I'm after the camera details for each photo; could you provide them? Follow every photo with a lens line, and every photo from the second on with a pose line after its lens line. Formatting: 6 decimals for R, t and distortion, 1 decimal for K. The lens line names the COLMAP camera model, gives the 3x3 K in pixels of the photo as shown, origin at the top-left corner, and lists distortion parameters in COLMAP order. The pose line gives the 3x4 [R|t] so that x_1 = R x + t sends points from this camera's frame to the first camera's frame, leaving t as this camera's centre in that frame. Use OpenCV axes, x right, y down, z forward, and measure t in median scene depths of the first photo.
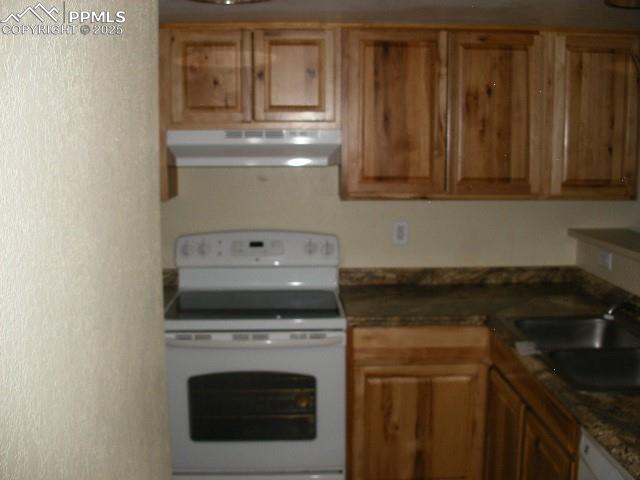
lens RADIAL K [[674.5, 0, 319.3], [0, 674.5, 227.1], [0, 0, 1]] dist [-0.216674, 0.221082]
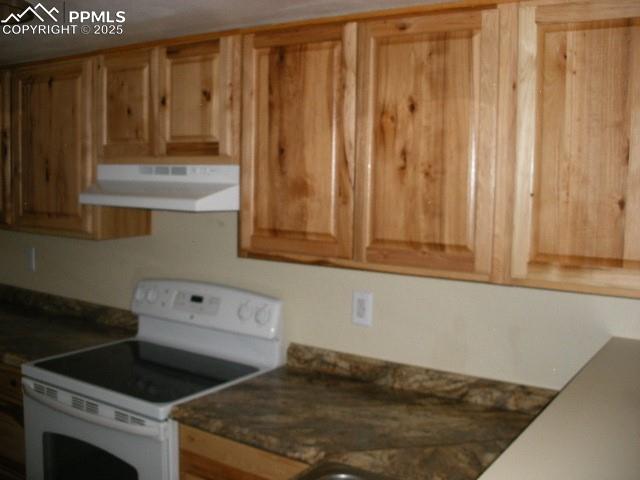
lens RADIAL K [[674.5, 0, 319.3], [0, 674.5, 227.1], [0, 0, 1]] dist [-0.216674, 0.221082]
pose [[0.817648, 0.063138, -0.572245, 0.554577], [-0.093864, 0.995288, -0.024303, -0.063908], [0.568015, 0.073584, 0.819722, 0.419236]]
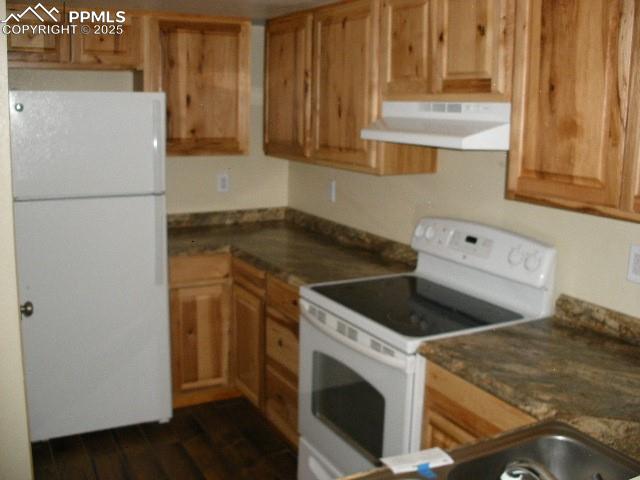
lens RADIAL K [[674.5, 0, 319.3], [0, 674.5, 227.1], [0, 0, 1]] dist [-0.216674, 0.221082]
pose [[0.443655, 0.164857, -0.880904, 0.600541], [-0.134487, 0.984052, 0.116428, -0.066458], [0.886049, 0.066816, 0.458751, 0.484330]]
